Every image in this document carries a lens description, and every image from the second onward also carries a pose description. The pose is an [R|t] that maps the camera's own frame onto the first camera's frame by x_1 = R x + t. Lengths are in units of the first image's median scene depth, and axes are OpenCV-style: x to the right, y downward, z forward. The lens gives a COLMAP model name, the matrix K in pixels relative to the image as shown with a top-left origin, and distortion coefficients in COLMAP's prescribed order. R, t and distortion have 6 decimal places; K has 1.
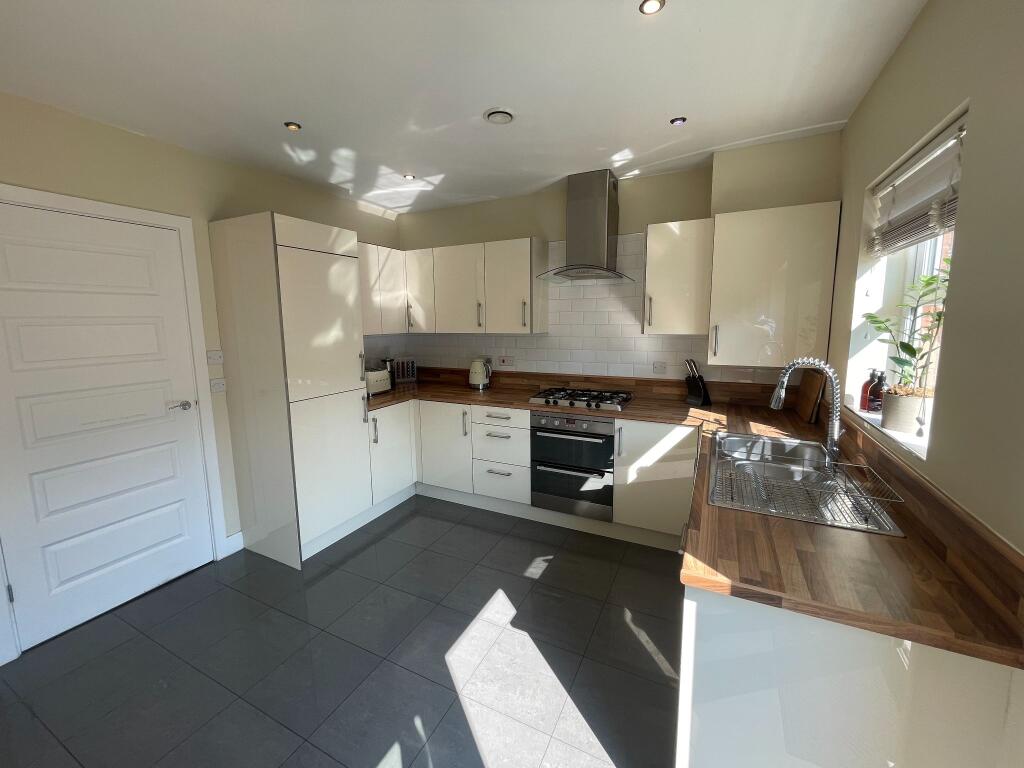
lens RADIAL K [[414.7, 0, 510.8], [0, 414.7, 374.6], [0, 0, 1]] dist [-0.001609, 0.000186]
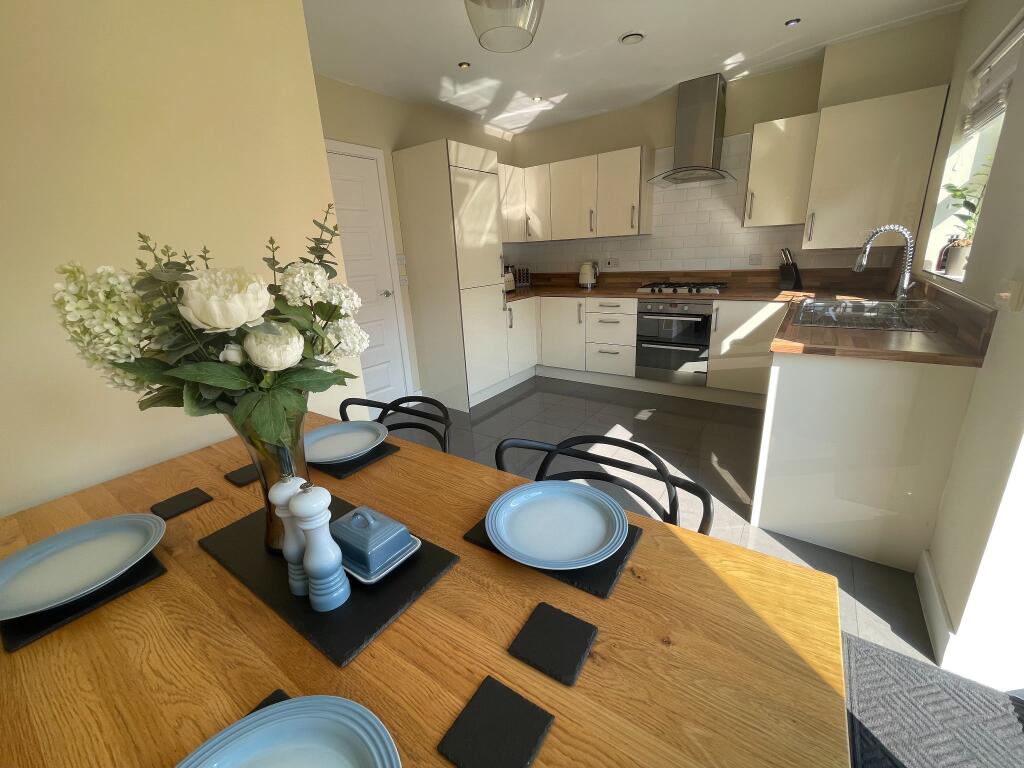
lens RADIAL K [[414.7, 0, 510.8], [0, 414.7, 374.6], [0, 0, 1]] dist [-0.001609, 0.000186]
pose [[0.986627, 0.007389, -0.162826, -0.119787], [0.018607, 0.987335, 0.157553, 0.107421], [0.161928, -0.158476, 0.973994, -0.276816]]
